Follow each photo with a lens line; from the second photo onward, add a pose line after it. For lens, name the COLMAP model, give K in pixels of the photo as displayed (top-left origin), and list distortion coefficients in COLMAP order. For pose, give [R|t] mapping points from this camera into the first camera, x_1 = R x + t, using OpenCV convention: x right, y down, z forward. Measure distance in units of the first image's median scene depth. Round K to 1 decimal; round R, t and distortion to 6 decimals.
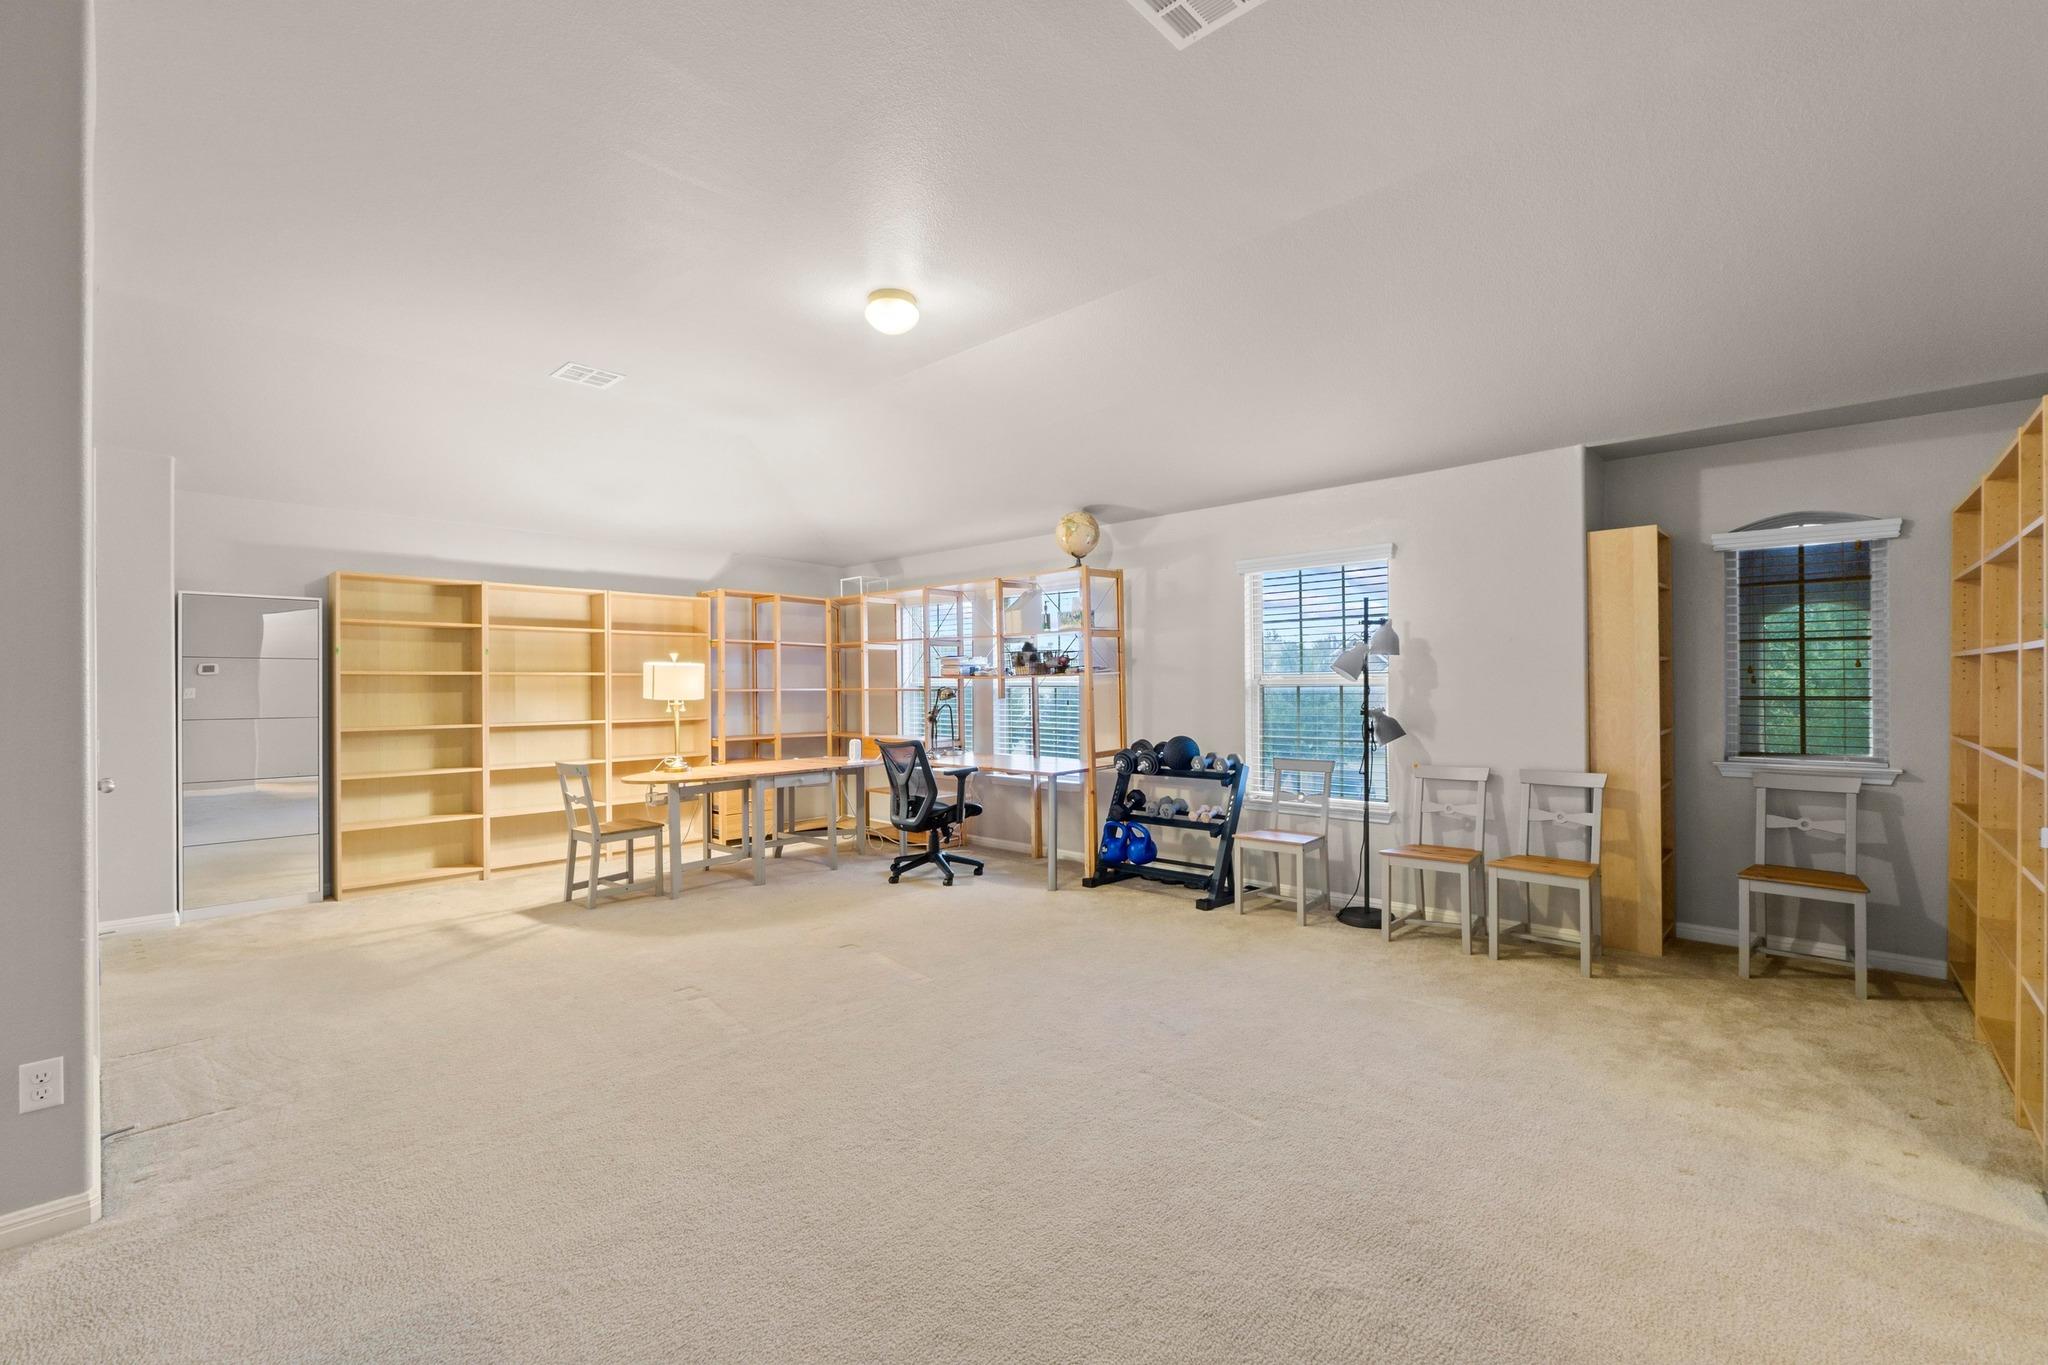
lens RADIAL K [[877.1, 0, 1020.3], [0, 877.1, 684.3], [0, 0, 1]] dist [-0.003360, 0.000228]
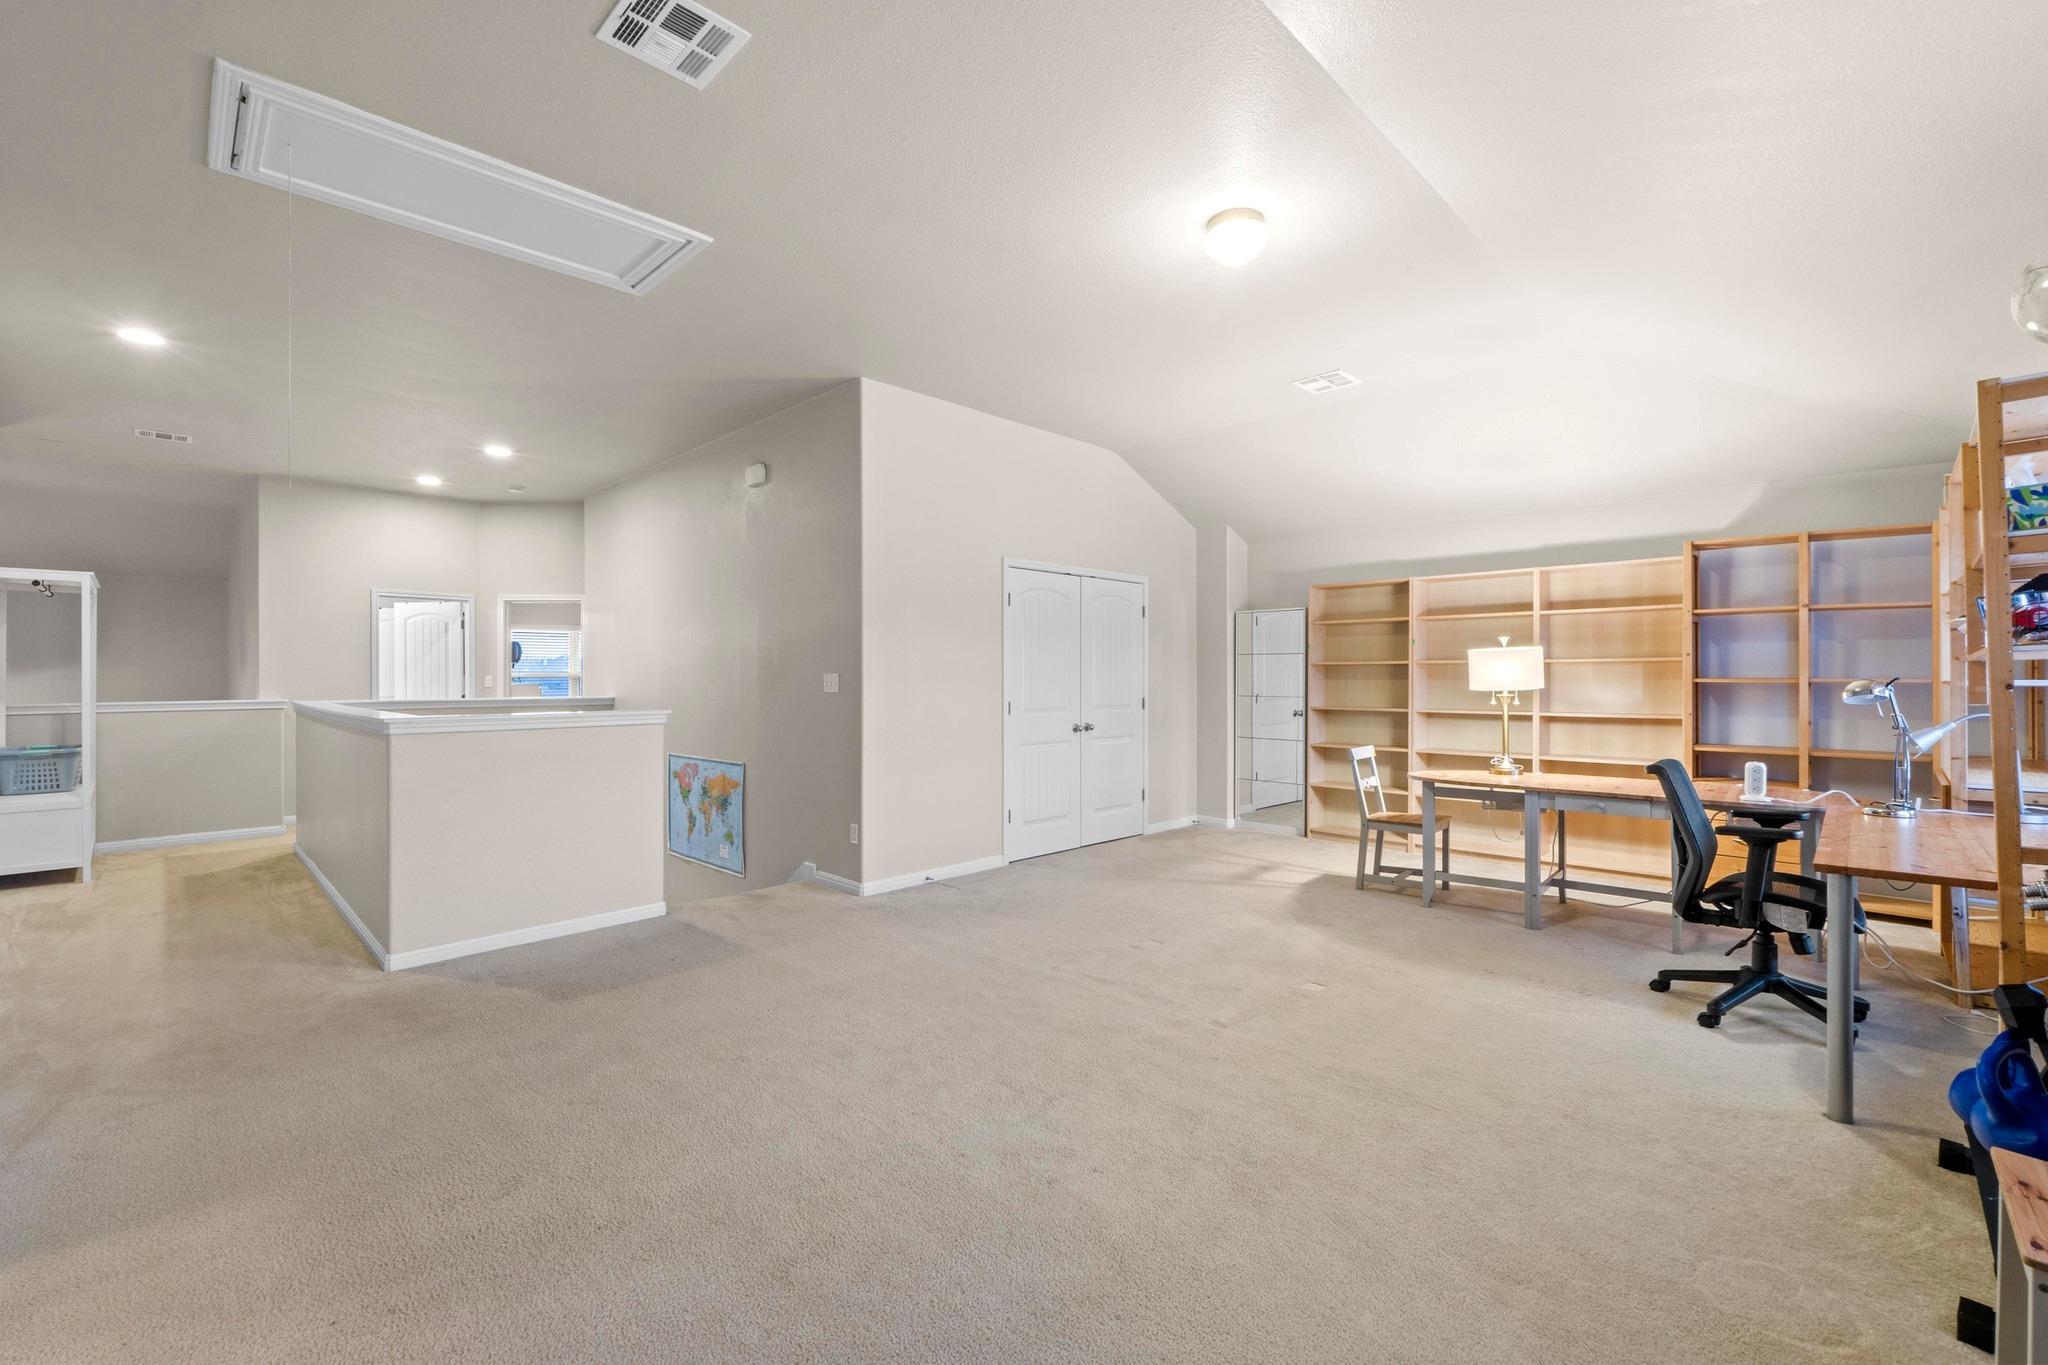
lens RADIAL K [[877.1, 0, 1020.8], [0, 877.1, 681.3], [0, 0, 1]] dist [-0.003360, 0.000228]
pose [[-0.031755, 0.012029, -0.999423, 0.509123], [0.002803, 0.999925, 0.011946, -0.003385], [0.999492, -0.002422, -0.031786, 0.578476]]
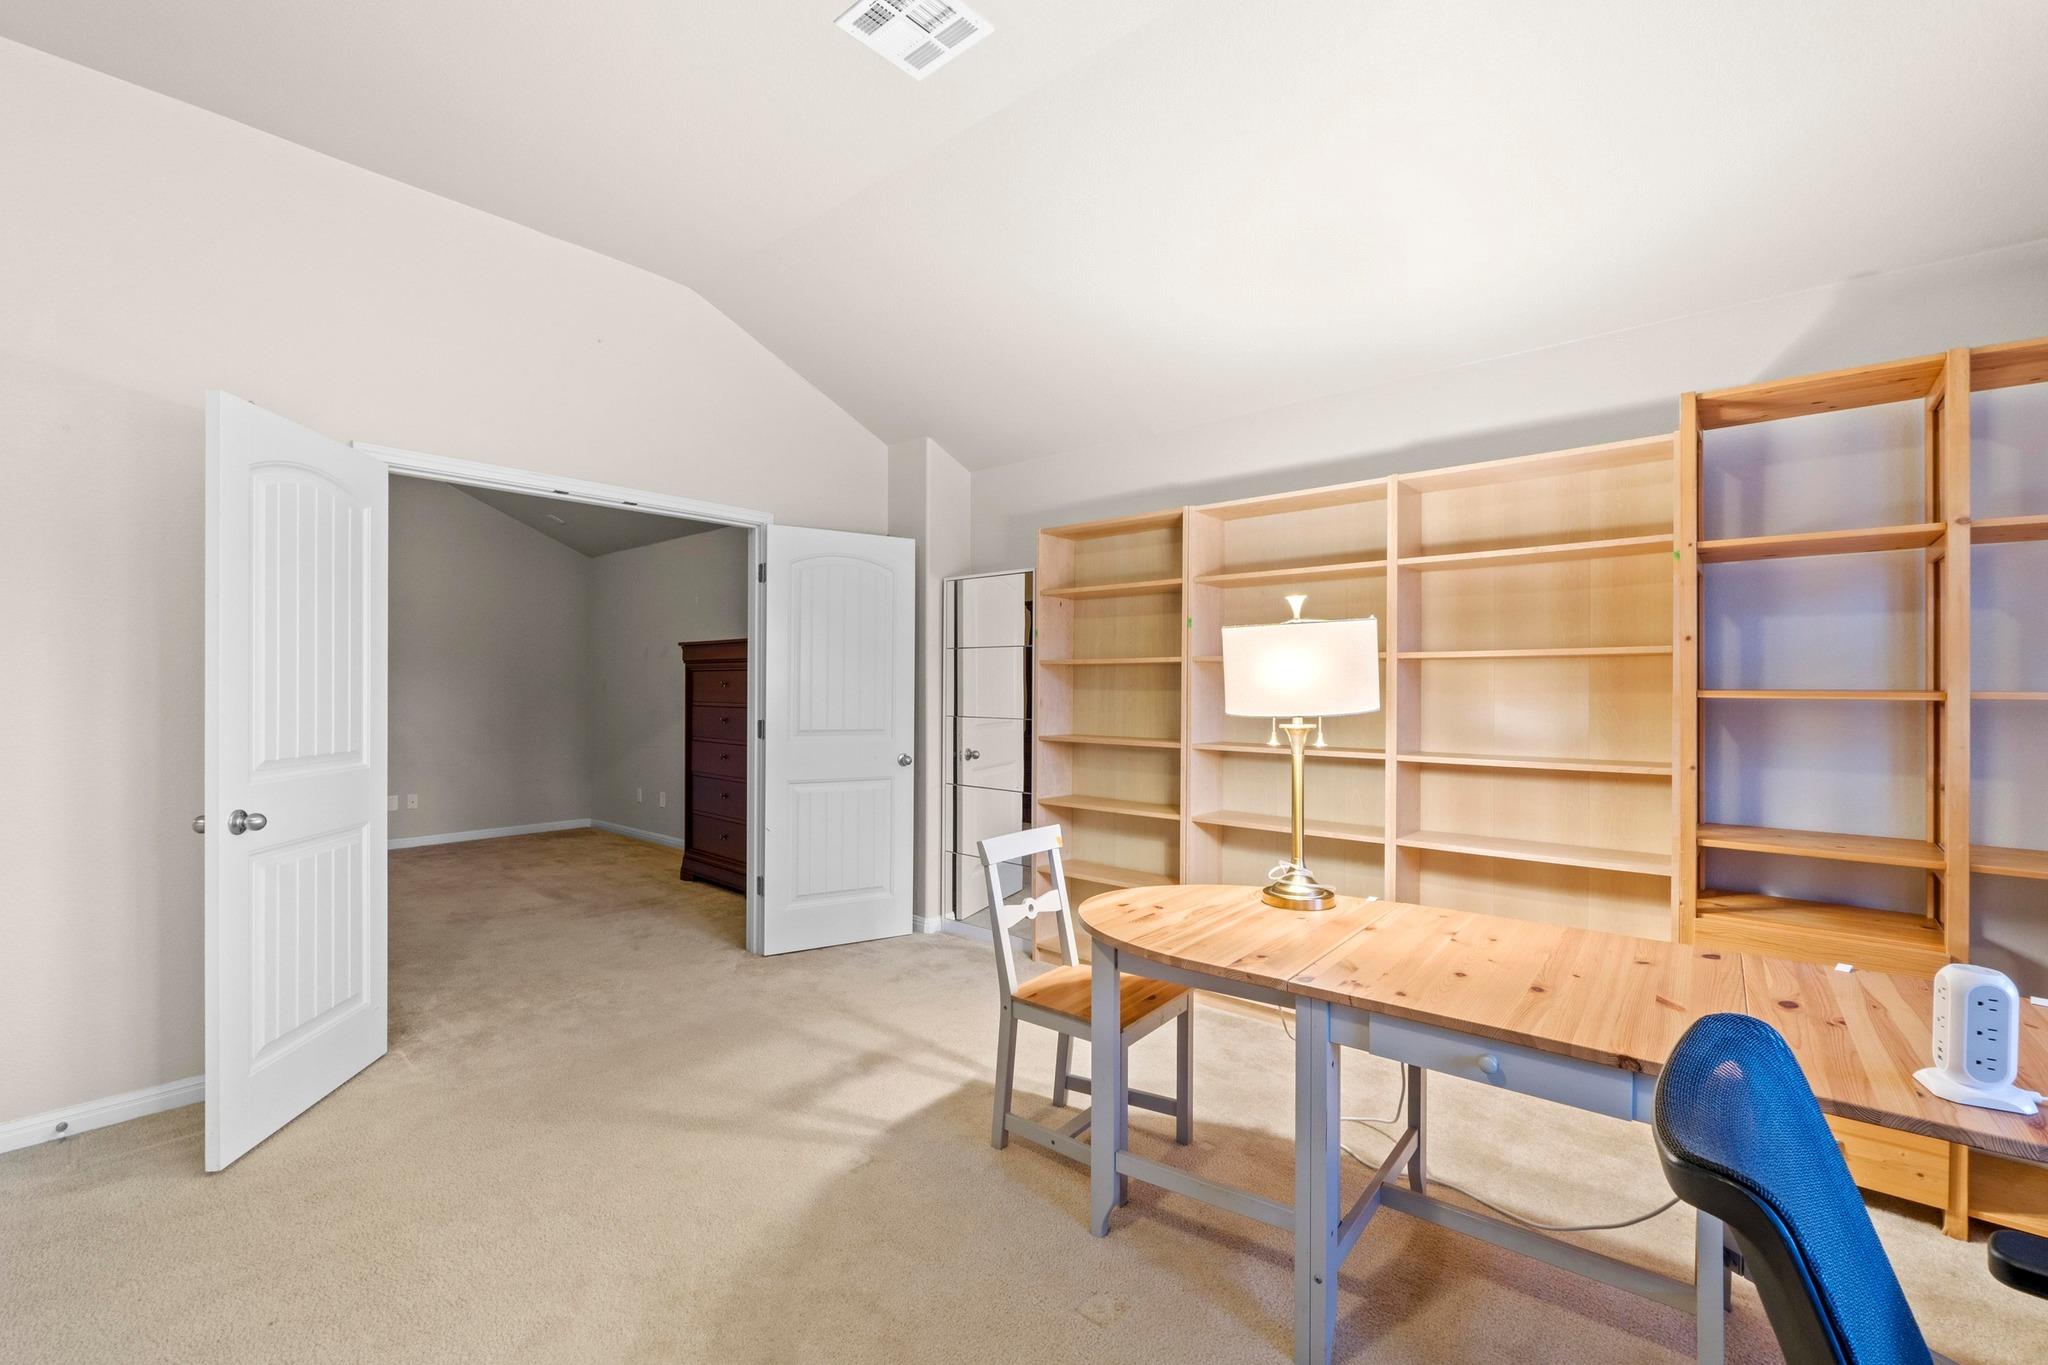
lens RADIAL K [[877.1, 0, 1023.1], [0, 877.1, 684.3], [0, 0, 1]] dist [-0.003360, 0.000228]
pose [[0.025828, 0.005425, -0.999652, -0.011658], [-0.001453, 0.999984, 0.005390, 0.001942], [0.999665, 0.001313, 0.025836, 0.913327]]
